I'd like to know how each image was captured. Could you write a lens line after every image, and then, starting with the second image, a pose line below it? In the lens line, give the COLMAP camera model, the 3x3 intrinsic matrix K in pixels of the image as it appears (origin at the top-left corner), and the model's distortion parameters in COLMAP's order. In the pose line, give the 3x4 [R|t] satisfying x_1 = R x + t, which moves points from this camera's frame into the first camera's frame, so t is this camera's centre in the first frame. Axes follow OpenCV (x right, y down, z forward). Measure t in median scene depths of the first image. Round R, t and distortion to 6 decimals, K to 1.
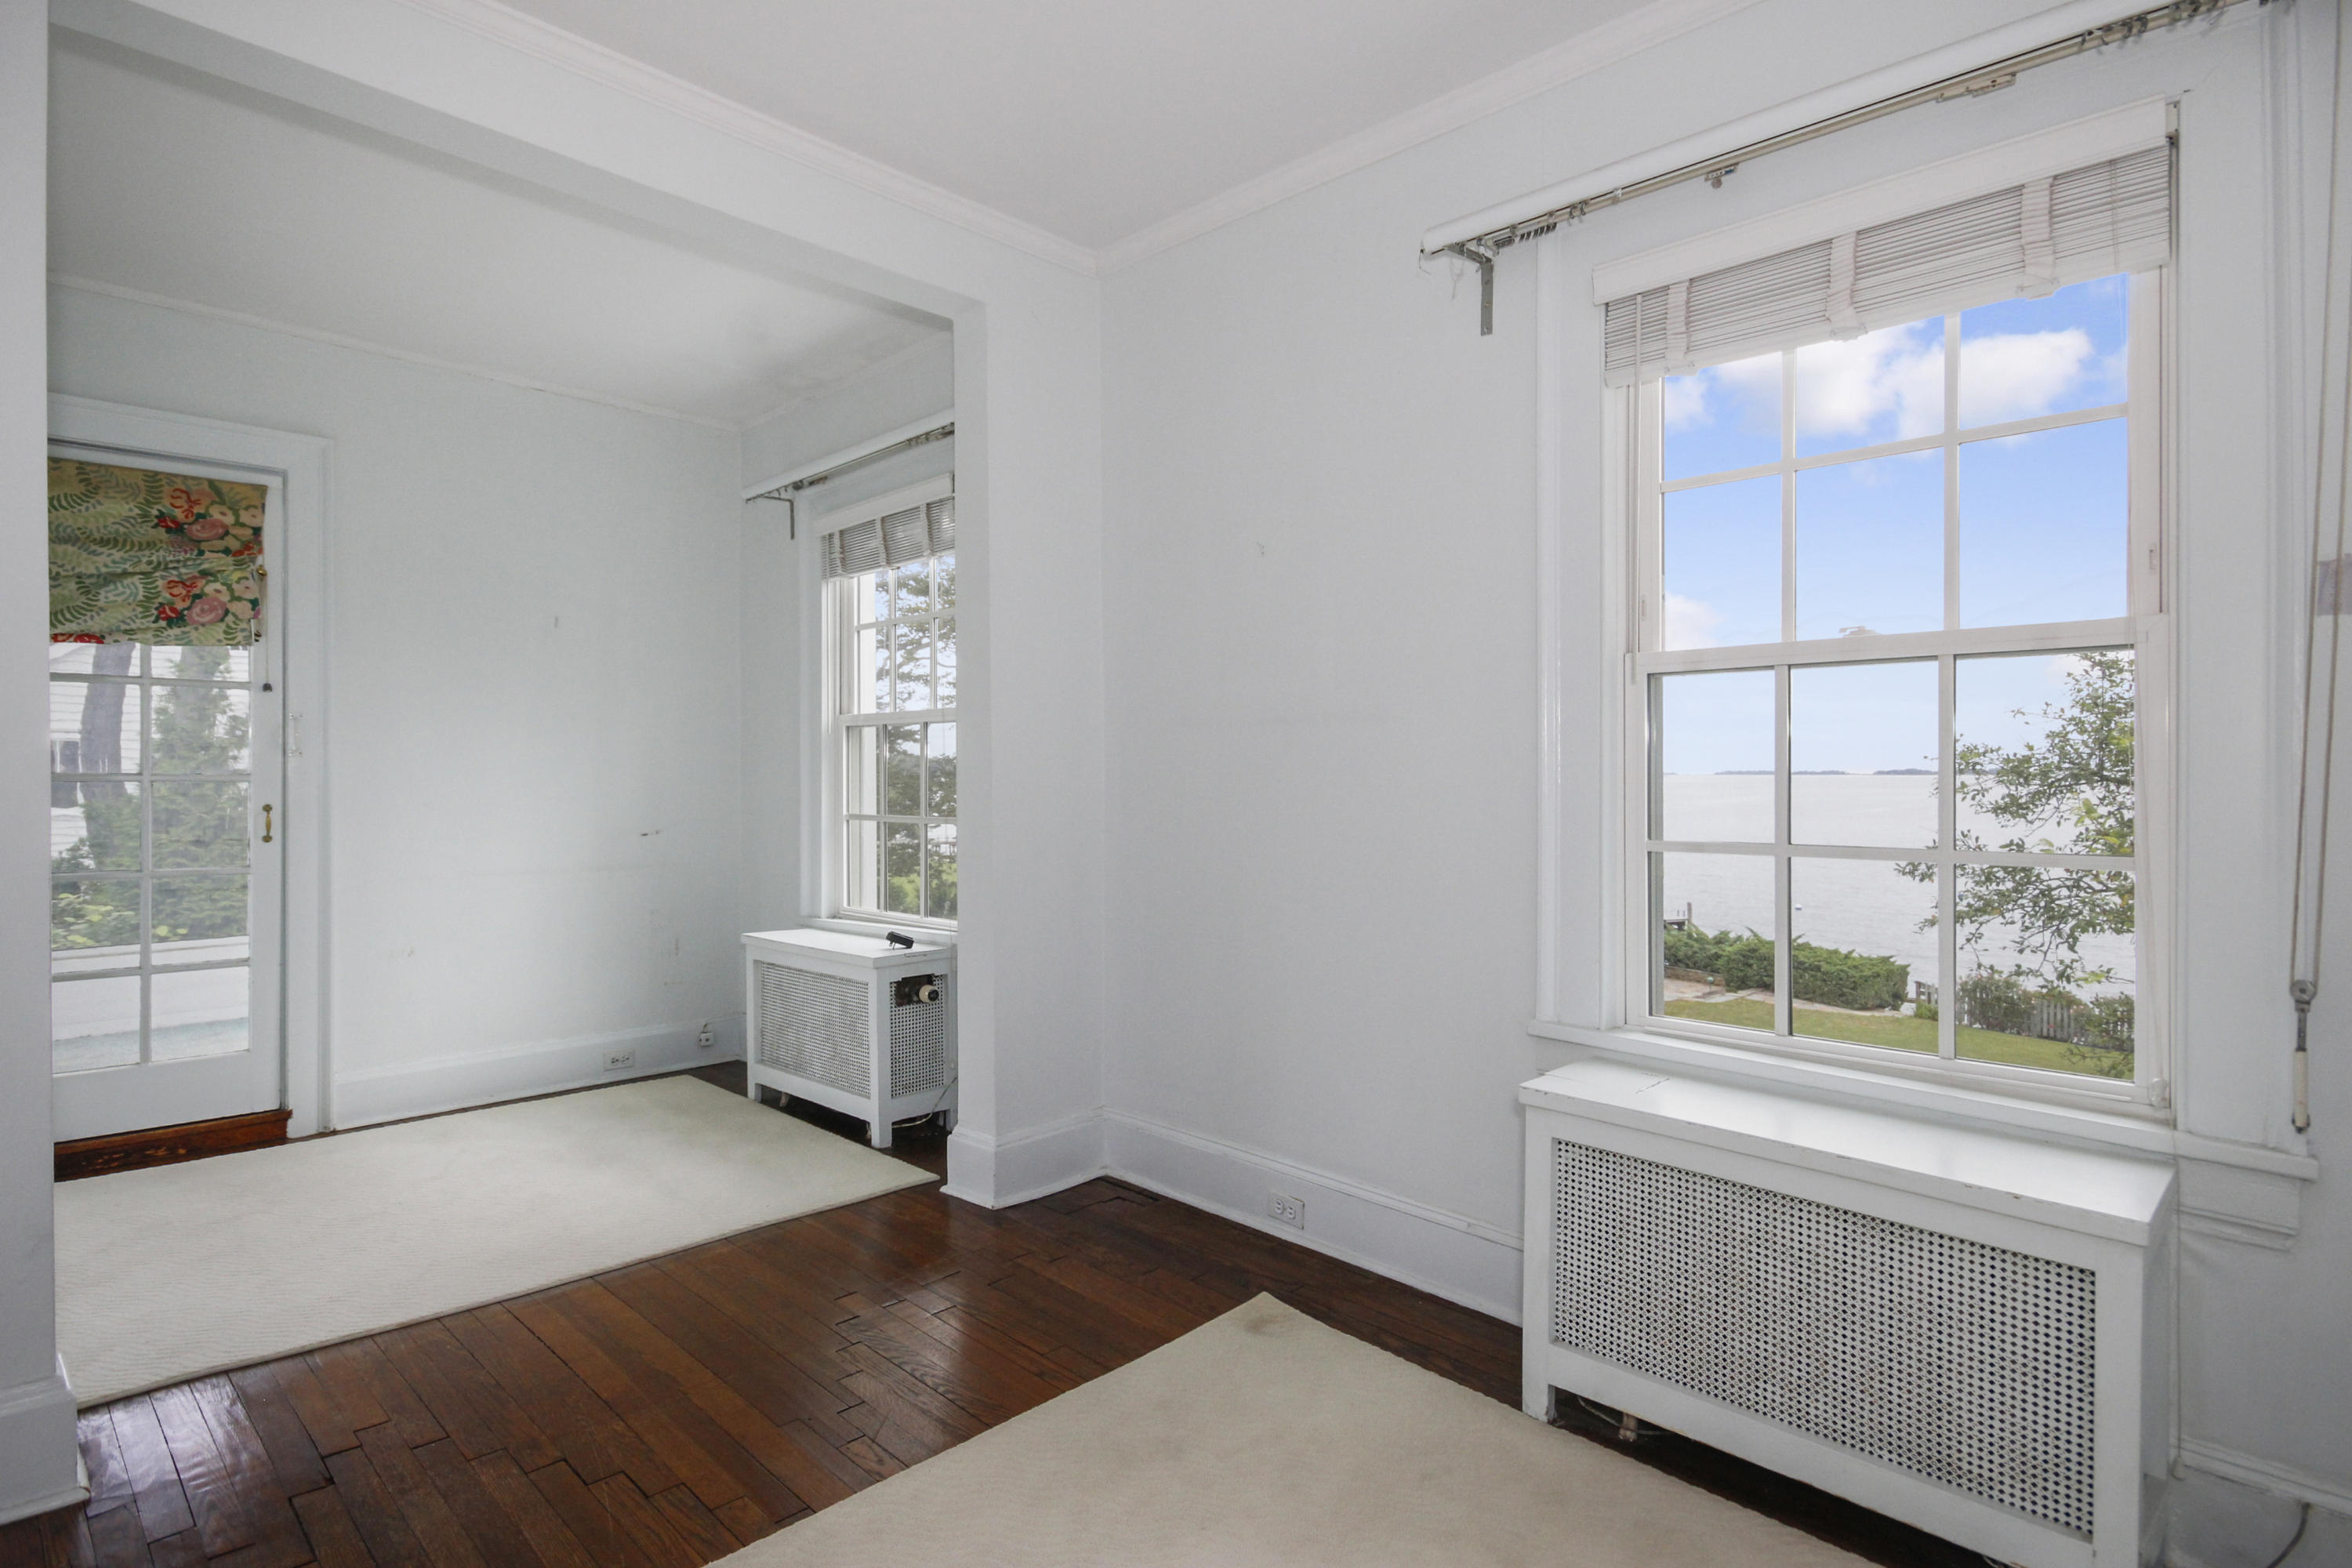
lens RADIAL K [[1214.8, 0, 1189.6], [0, 1214.8, 786.4], [0, 0, 1]] dist [0.003405, -0.003399]
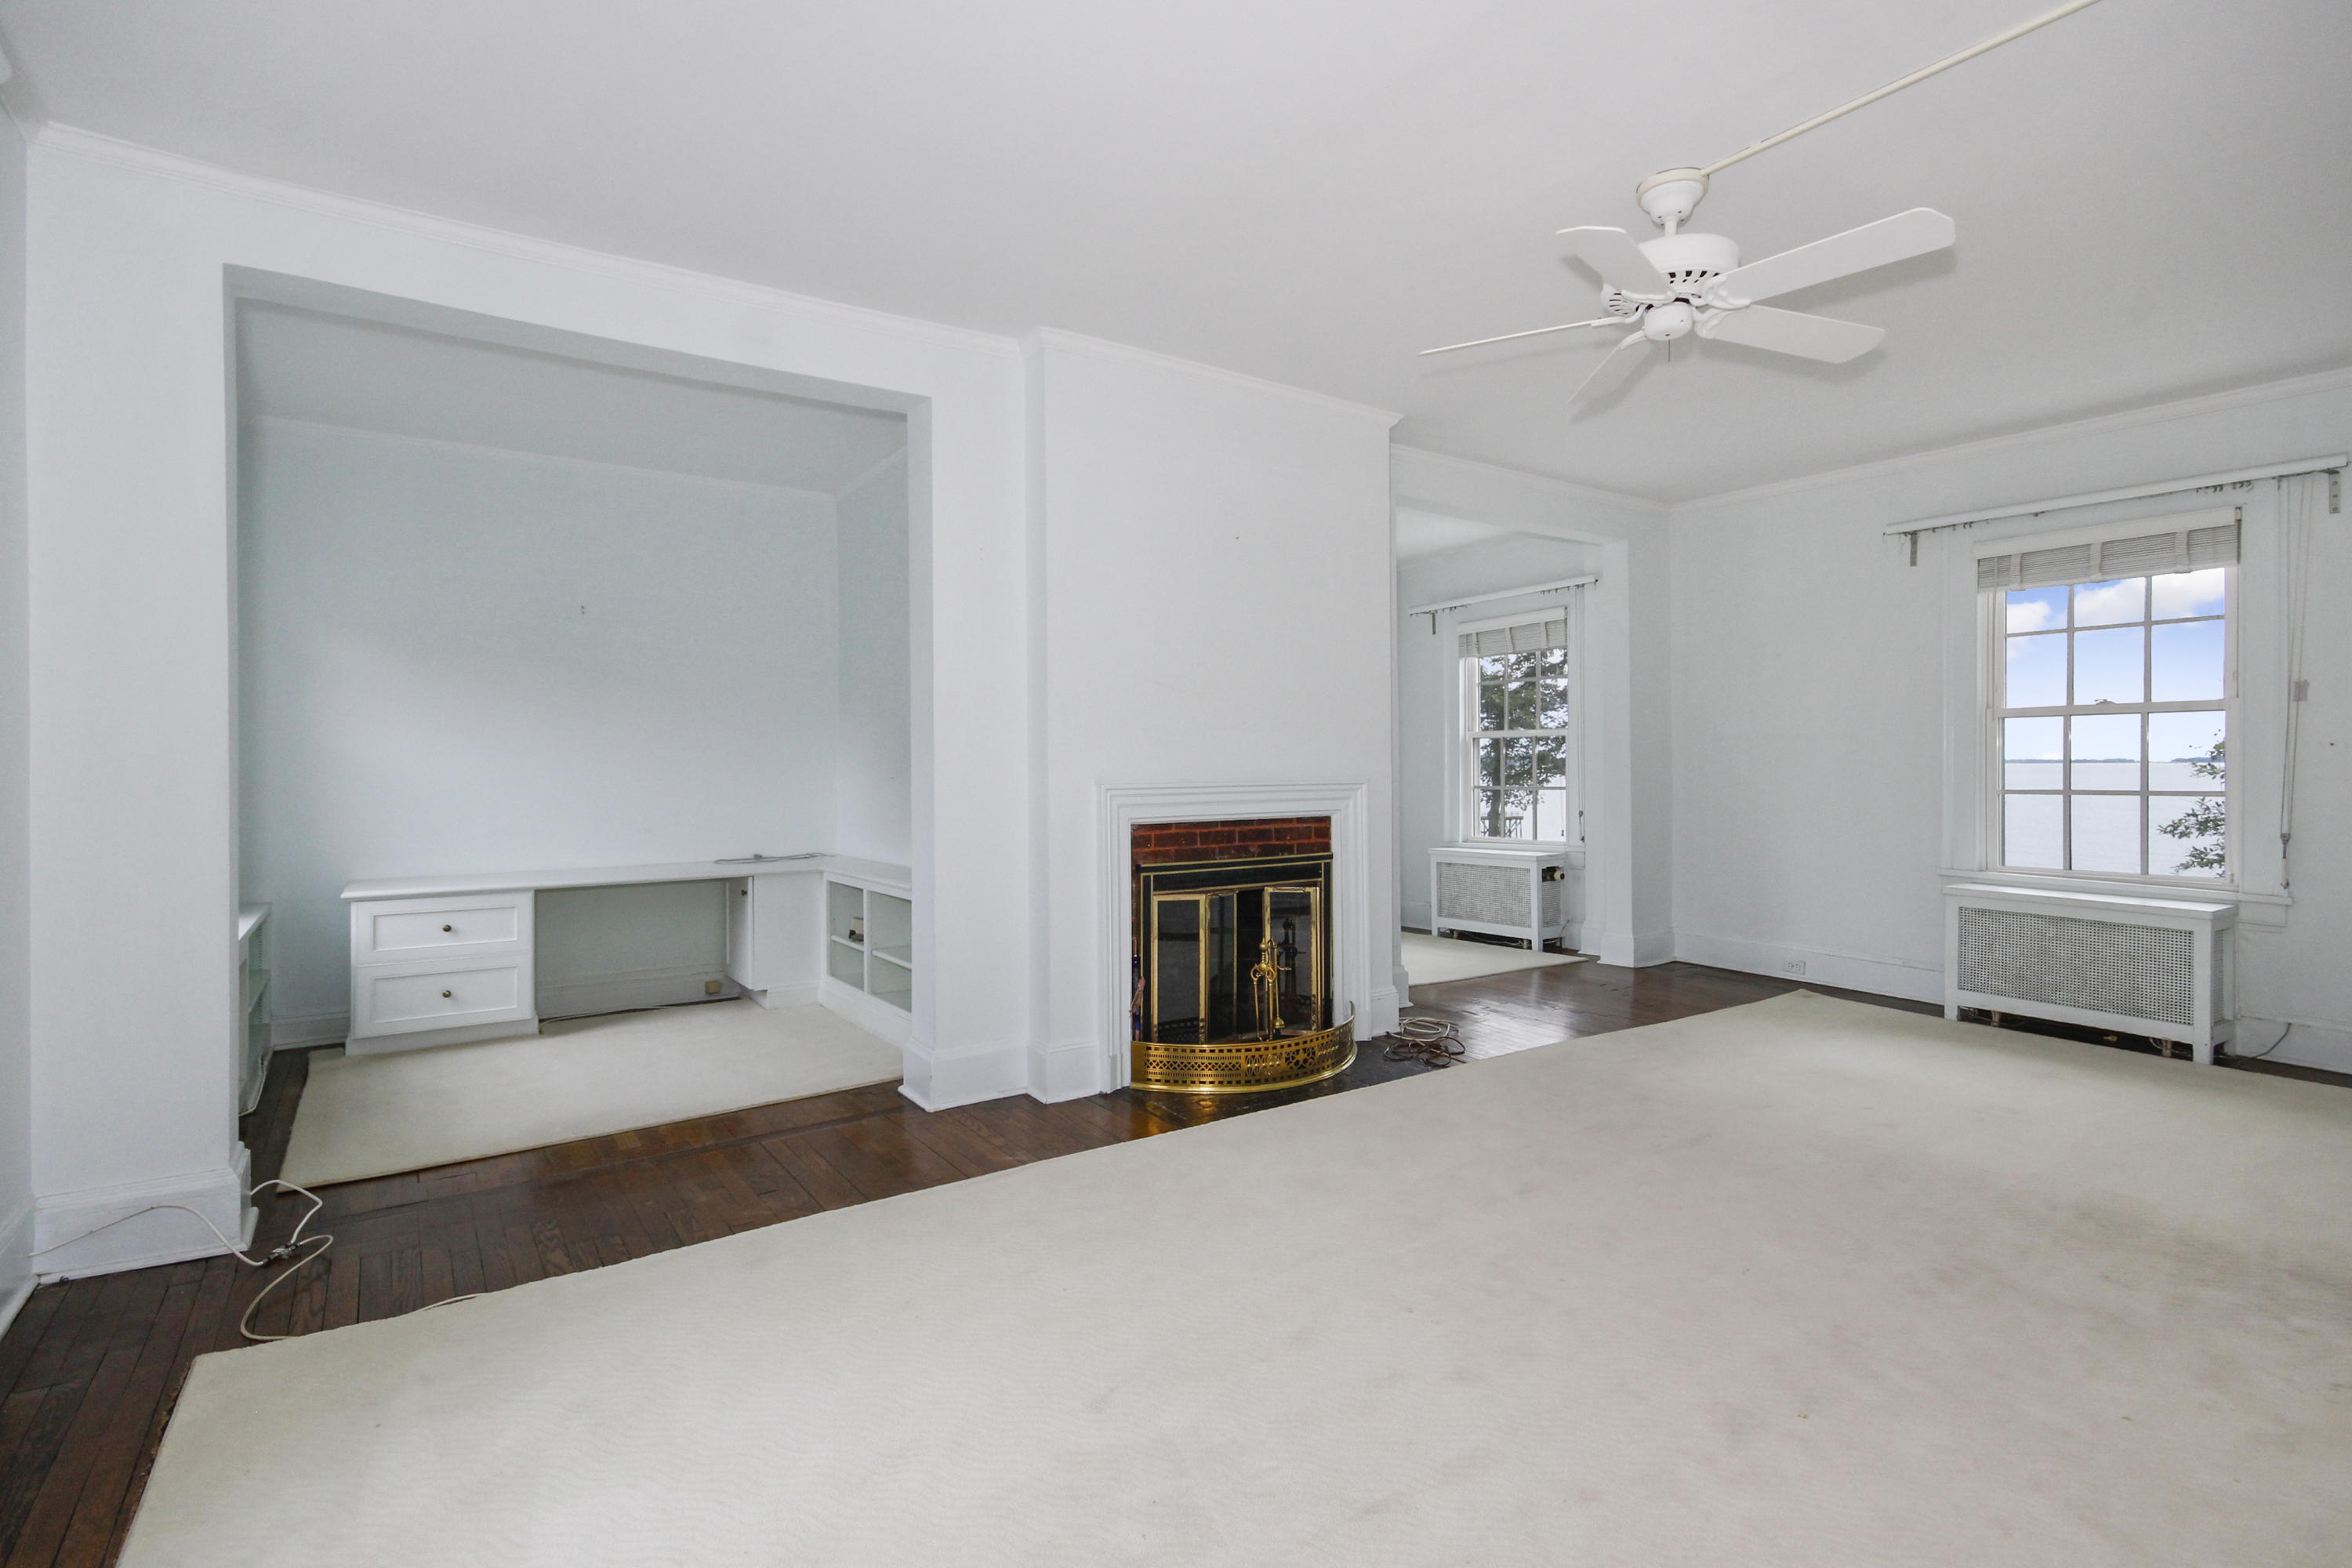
lens RADIAL K [[1099.0, 0, 1151.4], [0, 1099.0, 785.3], [0, 0, 1]] dist [0.017801, -0.010391]
pose [[0.972709, -0.002735, -0.232013, -0.749414], [0.003985, 0.999980, 0.004919, 0.019688], [0.231994, -0.005709, 0.972700, -1.516222]]
